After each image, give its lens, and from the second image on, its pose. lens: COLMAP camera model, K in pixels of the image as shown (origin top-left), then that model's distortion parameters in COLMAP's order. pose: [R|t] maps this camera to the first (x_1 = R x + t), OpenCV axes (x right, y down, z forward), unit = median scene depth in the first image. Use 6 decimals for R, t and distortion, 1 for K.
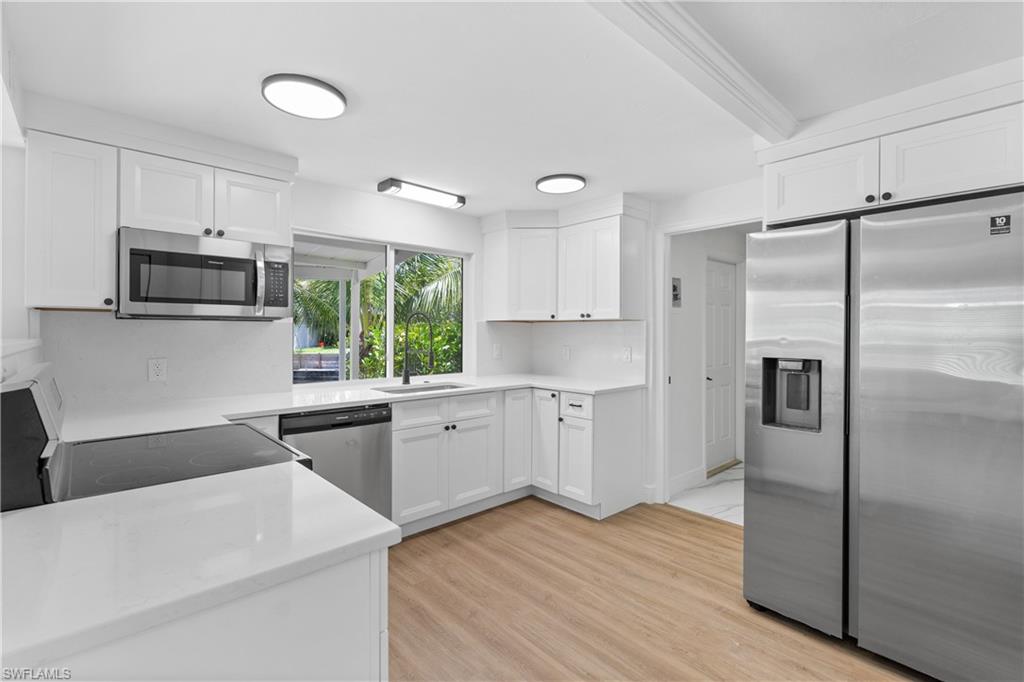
lens RADIAL K [[464.3, 0, 512.0], [0, 464.3, 341.0], [0, 0, 1]] dist [0.000832, 0.000664]
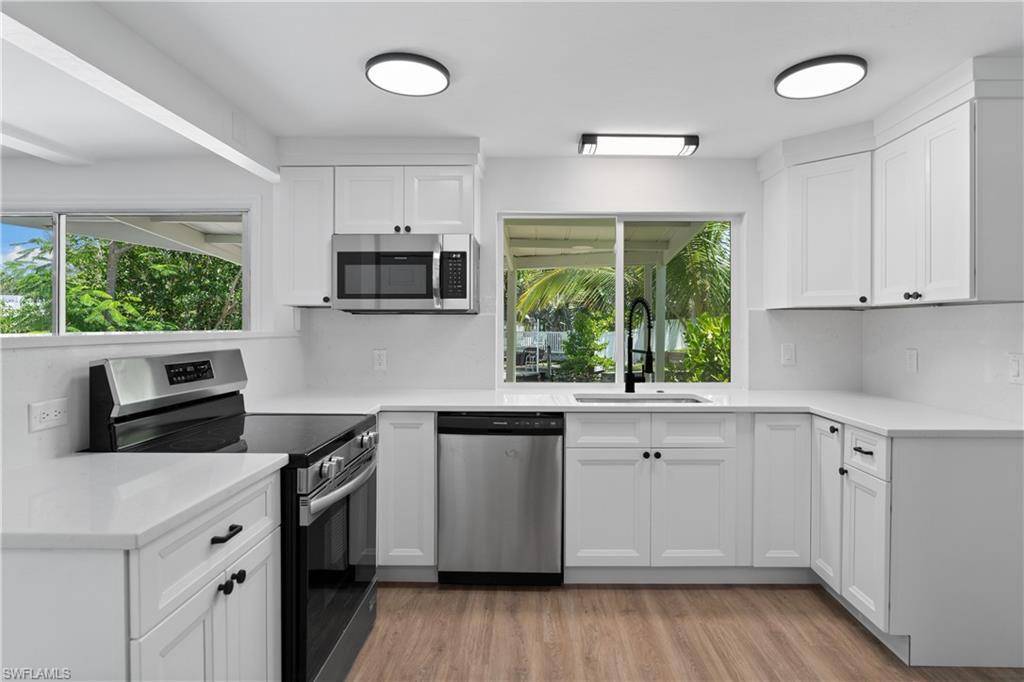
lens RADIAL K [[563.2, 0, 514.5], [0, 563.2, 335.7], [0, 0, 1]] dist [-0.002641, 0.002556]
pose [[0.732450, 0.010232, -0.680744, 0.307165], [-0.013100, 0.999914, 0.000934, -0.000434], [0.680695, 0.008233, 0.732520, 0.195174]]
